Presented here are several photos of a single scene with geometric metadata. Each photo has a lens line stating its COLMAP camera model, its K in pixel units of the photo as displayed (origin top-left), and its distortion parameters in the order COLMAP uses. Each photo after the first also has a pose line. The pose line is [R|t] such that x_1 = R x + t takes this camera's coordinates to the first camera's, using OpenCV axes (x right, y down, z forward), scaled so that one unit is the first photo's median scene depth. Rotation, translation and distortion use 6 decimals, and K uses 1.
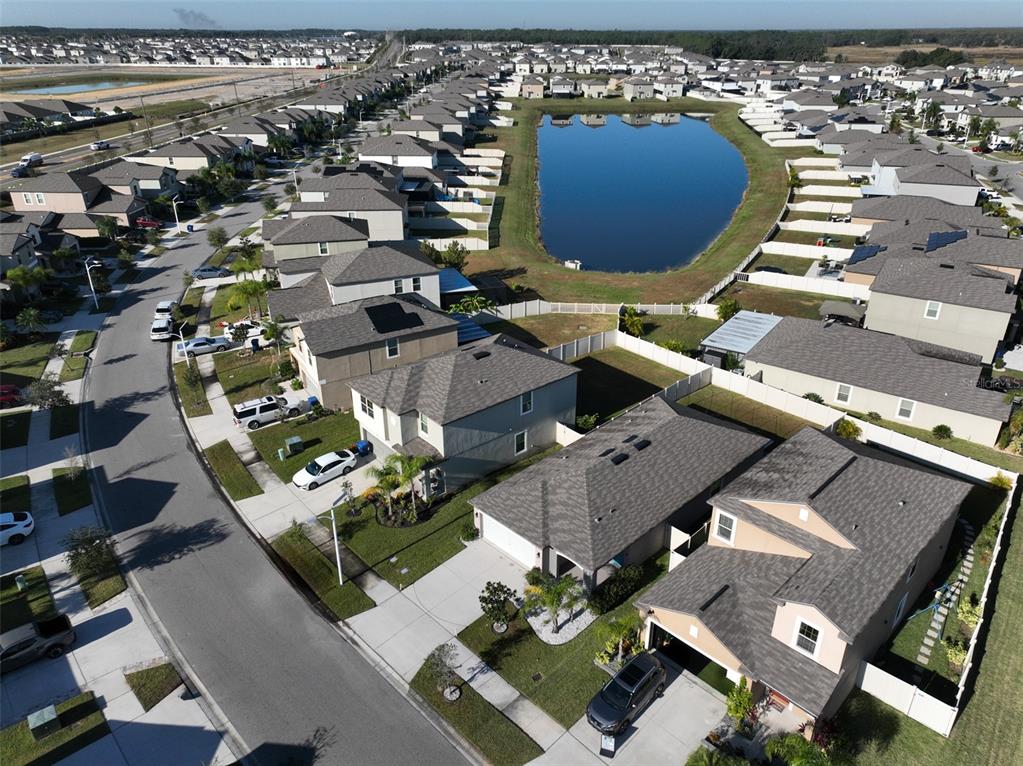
lens RADIAL K [[719.3, 0, 511.5], [0, 719.3, 383.0], [0, 0, 1]] dist [0.001079, 0.017839]
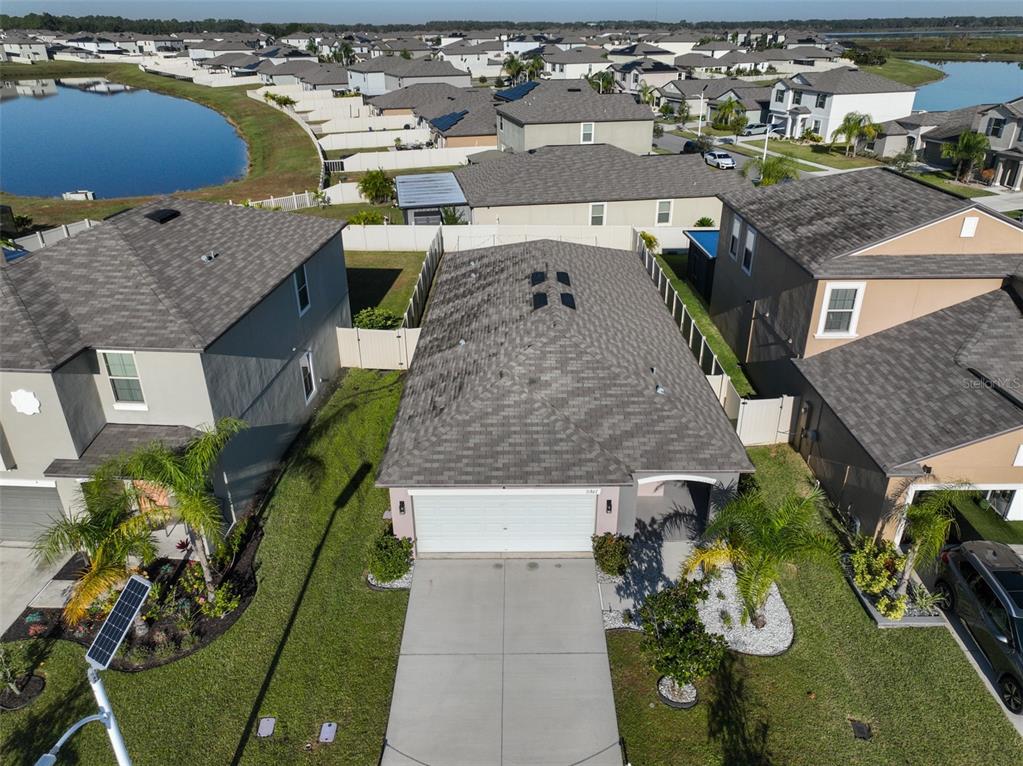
lens RADIAL K [[719.3, 0, 511.5], [0, 719.3, 383.0], [0, 0, 1]] dist [0.001079, 0.017839]
pose [[0.697626, -0.318090, 0.641979, -0.041466], [0.320868, 0.939868, 0.117008, 0.014790], [-0.640595, 0.124363, 0.757741, 0.106845]]
